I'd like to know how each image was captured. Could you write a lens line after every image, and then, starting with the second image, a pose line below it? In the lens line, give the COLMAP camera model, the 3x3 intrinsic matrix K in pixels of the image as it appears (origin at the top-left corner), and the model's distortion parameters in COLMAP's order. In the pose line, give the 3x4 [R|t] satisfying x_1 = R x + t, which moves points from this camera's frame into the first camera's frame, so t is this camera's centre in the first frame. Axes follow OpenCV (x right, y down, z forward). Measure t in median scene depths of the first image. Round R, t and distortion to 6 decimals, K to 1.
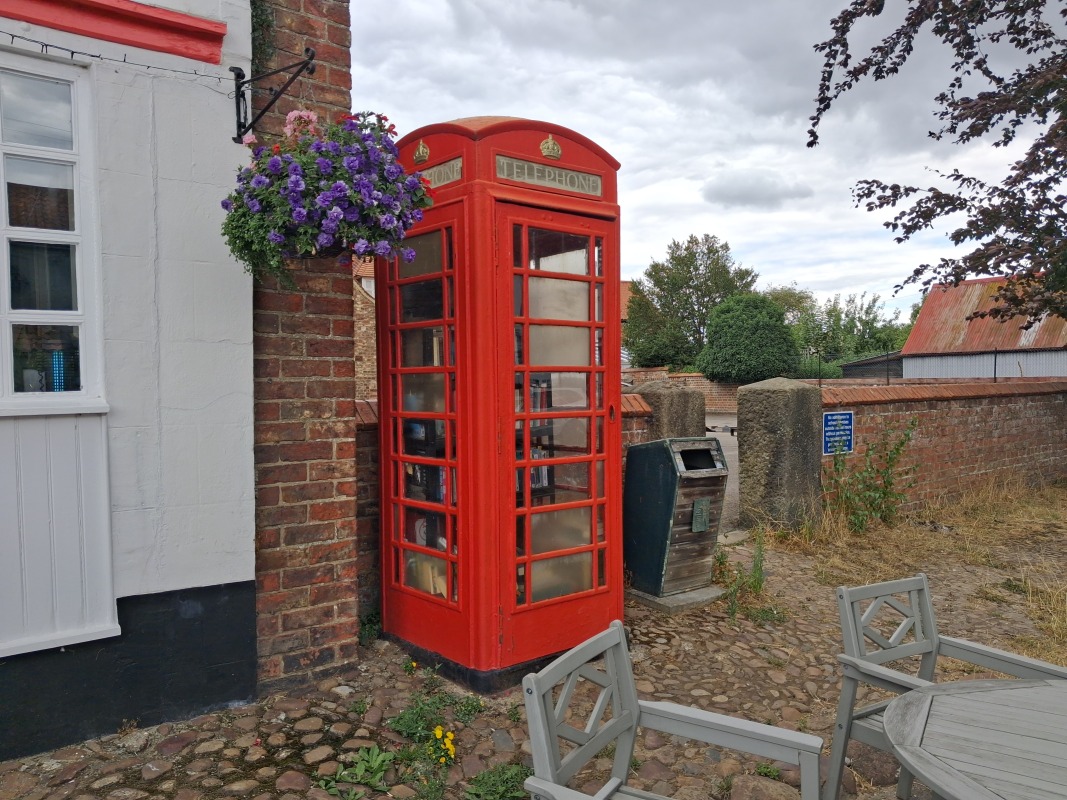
lens RADIAL K [[841.6, 0, 539.1], [0, 841.6, 403.5], [0, 0, 1]] dist [0.116614, -0.215980]
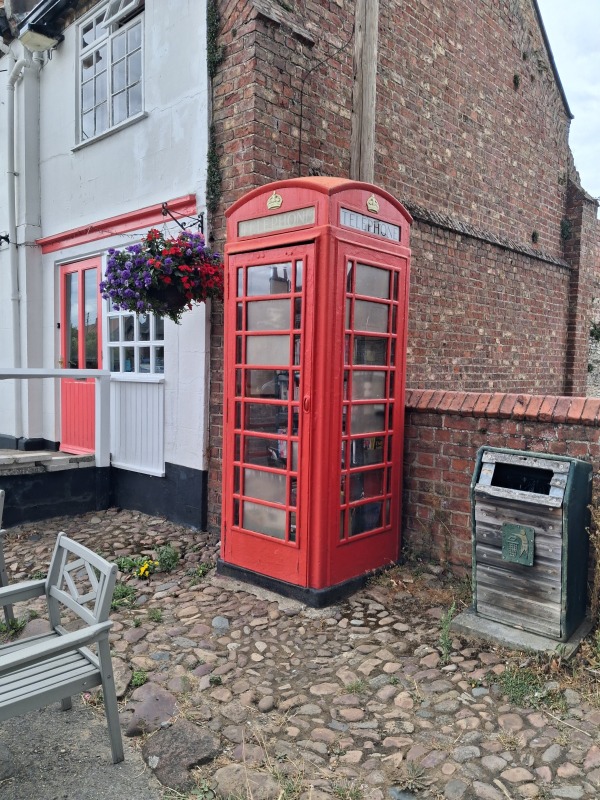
lens RADIAL K [[628.6, 0, 290.4], [0, 628.6, 401.6], [0, 0, 1]] dist [0.107042, -0.173597]
pose [[0.123795, 0.072743, -0.989638, 1.023184], [-0.040854, 0.996837, 0.068162, -0.057225], [0.991466, 0.031993, 0.126375, 0.905949]]
